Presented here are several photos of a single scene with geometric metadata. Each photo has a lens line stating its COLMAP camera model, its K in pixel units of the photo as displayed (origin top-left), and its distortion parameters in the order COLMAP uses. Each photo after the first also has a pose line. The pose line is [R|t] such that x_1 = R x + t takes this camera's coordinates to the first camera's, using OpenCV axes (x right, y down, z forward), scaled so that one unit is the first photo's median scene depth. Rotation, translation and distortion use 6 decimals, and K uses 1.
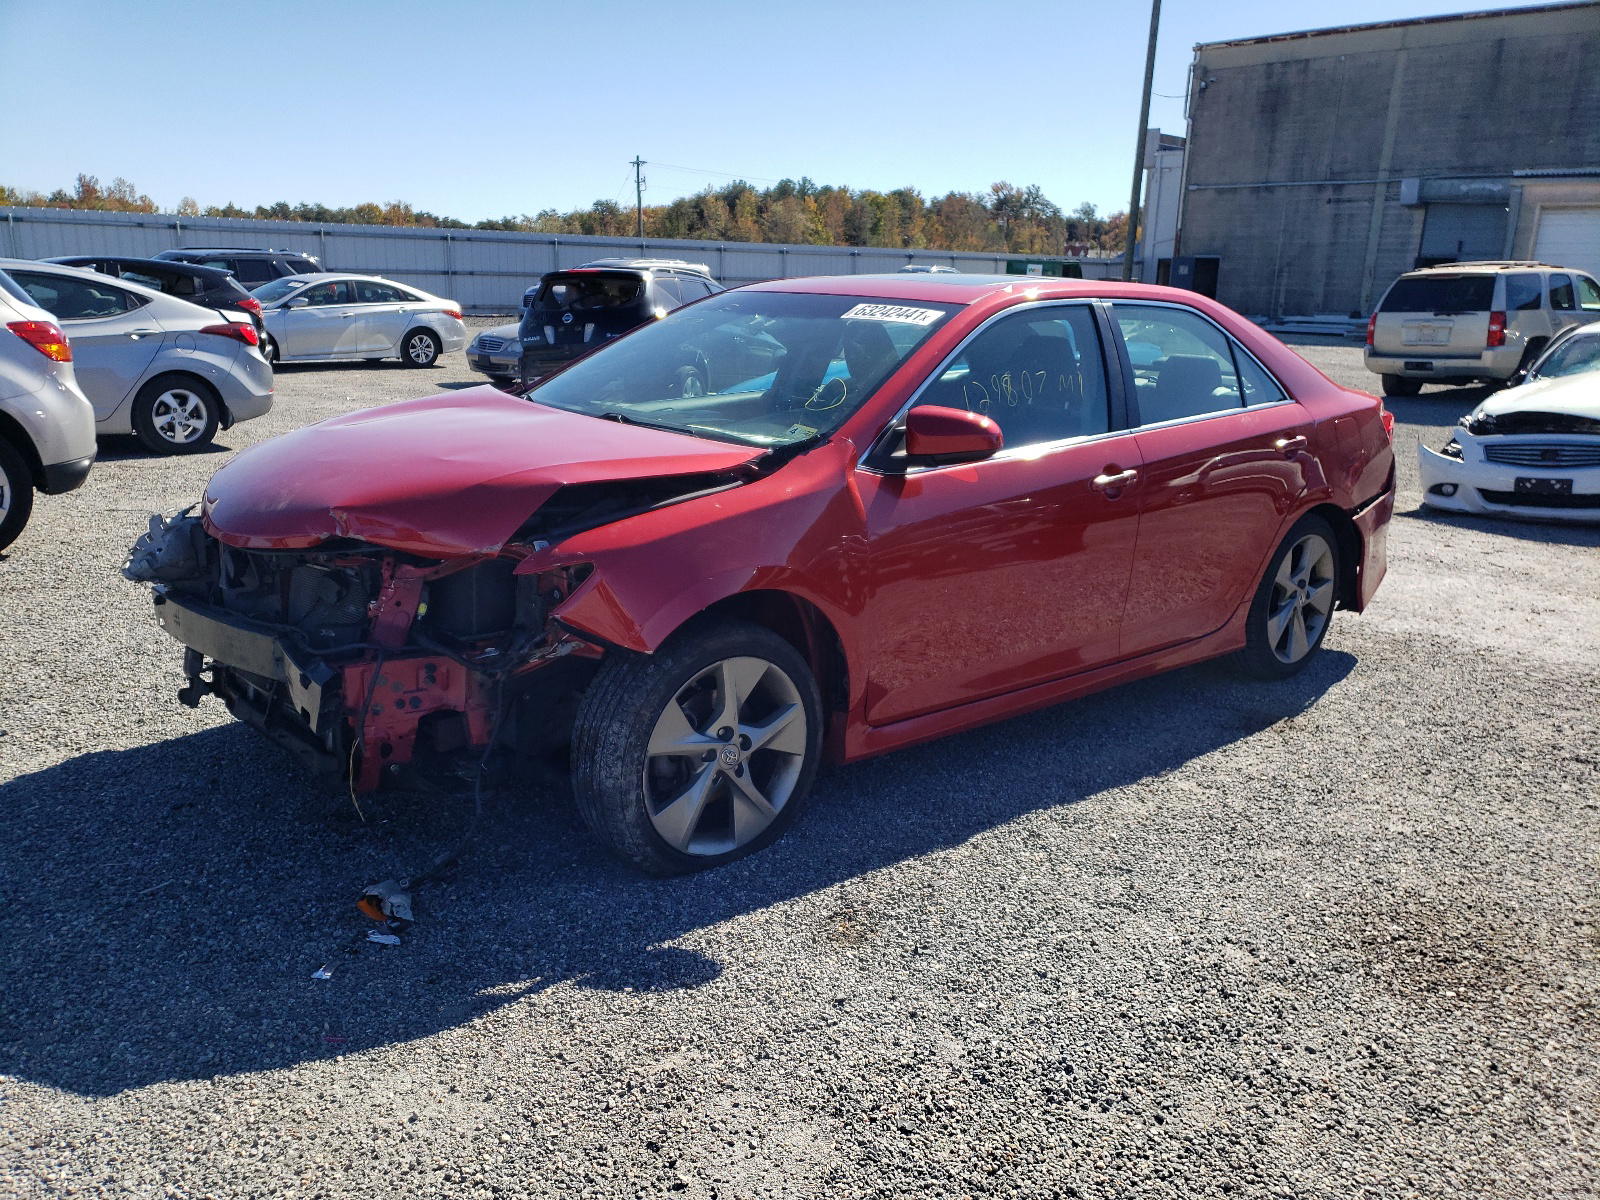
lens RADIAL K [[1269.4, 0, 800.0], [0, 1269.4, 600.0], [0, 0, 1]] dist [0.097138, -0.000136]
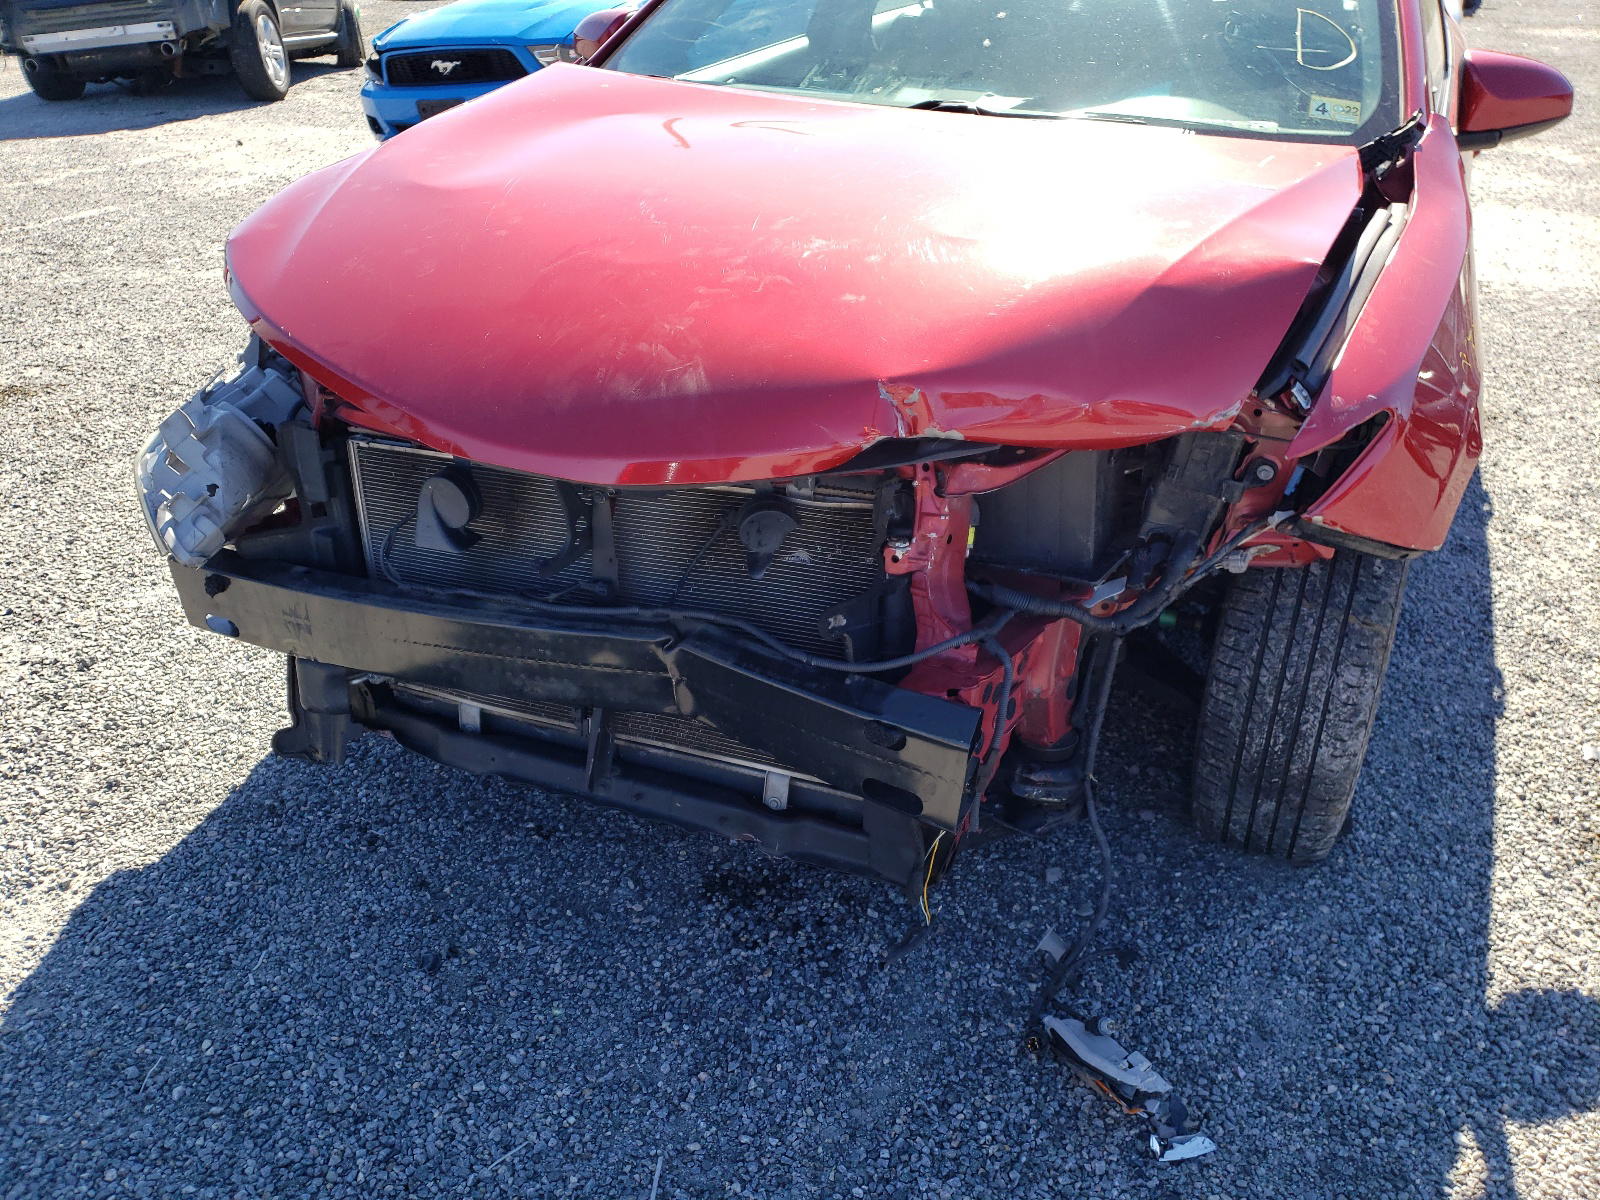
lens RADIAL K [[1269.4, 0, 800.0], [0, 1269.4, 600.0], [0, 0, 1]] dist [0.097138, -0.000136]
pose [[0.891882, -0.223327, 0.393283, -0.576864], [0.106577, 0.948872, 0.297126, -0.133849], [-0.439531, -0.223087, 0.870083, 0.573651]]
